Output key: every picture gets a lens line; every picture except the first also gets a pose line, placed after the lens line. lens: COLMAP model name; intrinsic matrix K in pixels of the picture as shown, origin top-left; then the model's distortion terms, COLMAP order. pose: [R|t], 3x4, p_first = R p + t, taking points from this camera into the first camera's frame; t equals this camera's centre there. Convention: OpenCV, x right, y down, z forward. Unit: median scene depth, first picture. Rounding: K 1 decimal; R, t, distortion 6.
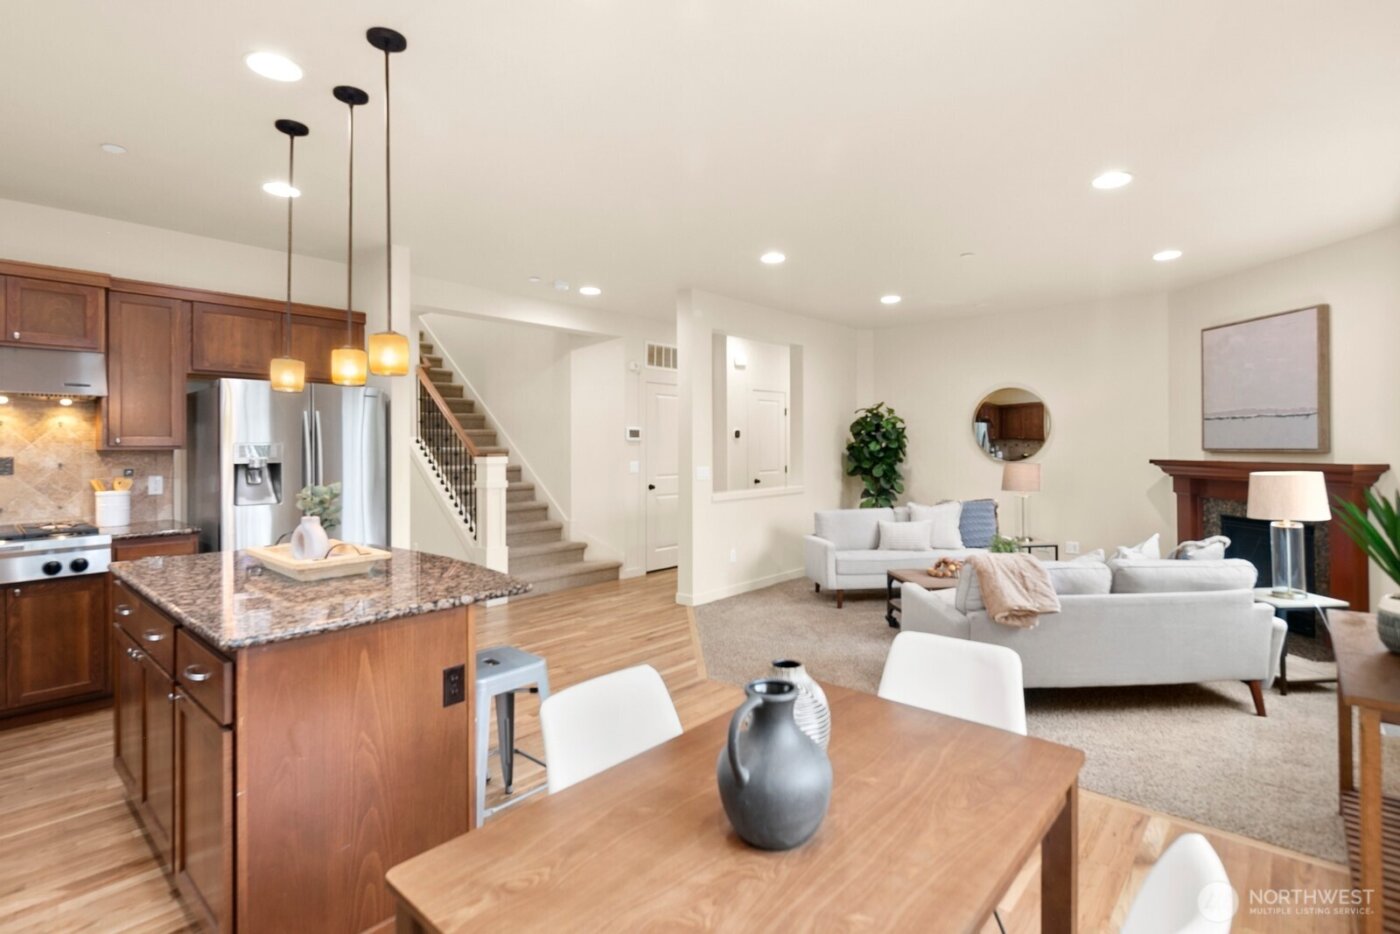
lens RADIAL K [[673.4, 0, 701.4], [0, 673.4, 443.5], [0, 0, 1]] dist [0.002774, -0.003072]
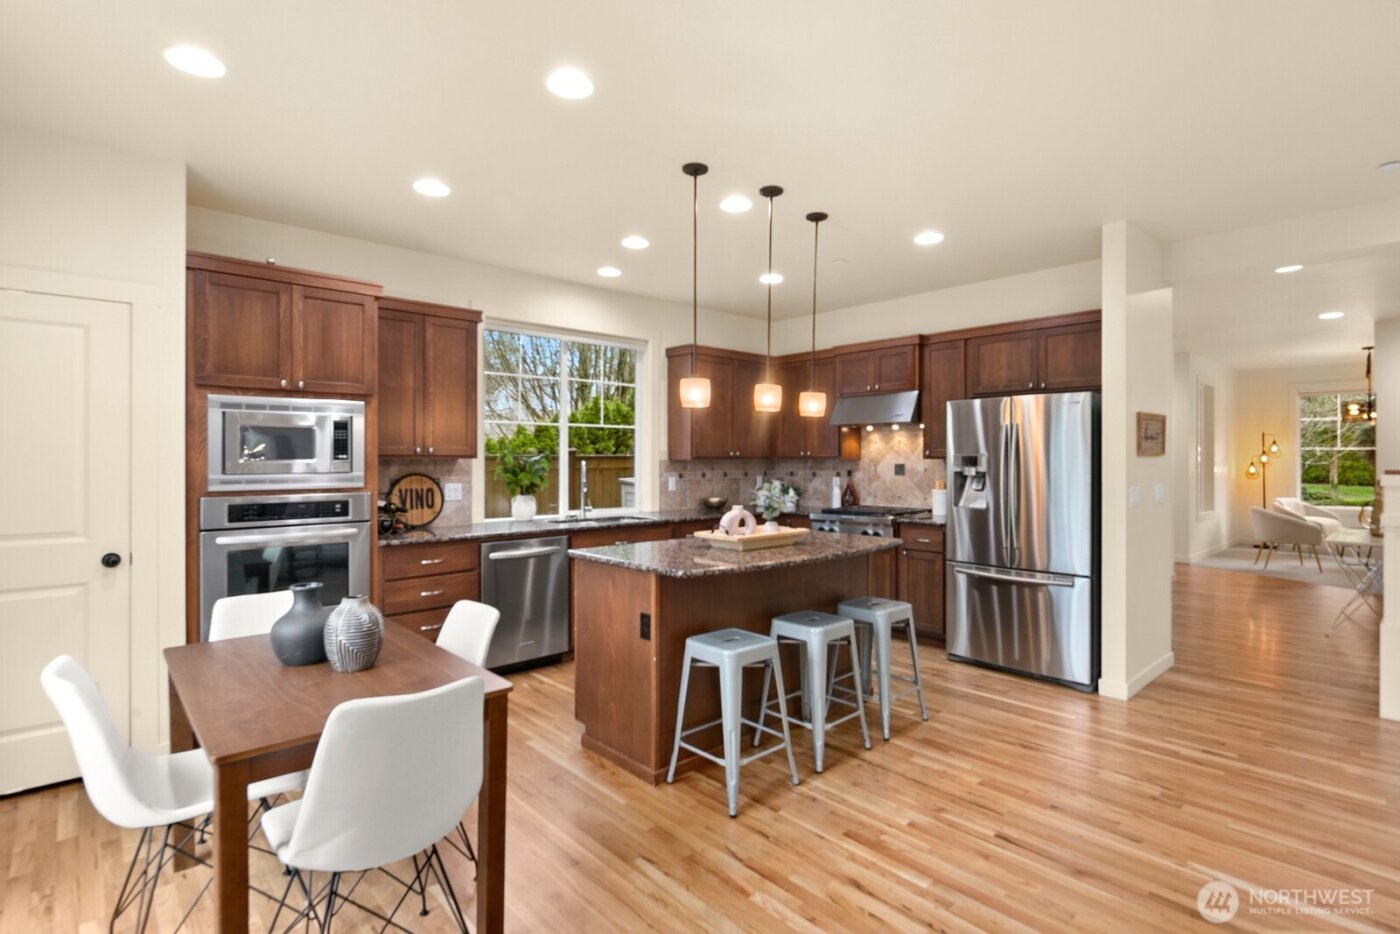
lens RADIAL K [[673.4, 0, 699.3], [0, 673.4, 464.3], [0, 0, 1]] dist [0.002774, -0.003072]
pose [[-0.106420, 0.012701, -0.994240, 0.539929], [0.004433, 0.999915, 0.012299, 0.000055], [0.994311, -0.003099, -0.106467, 0.665903]]
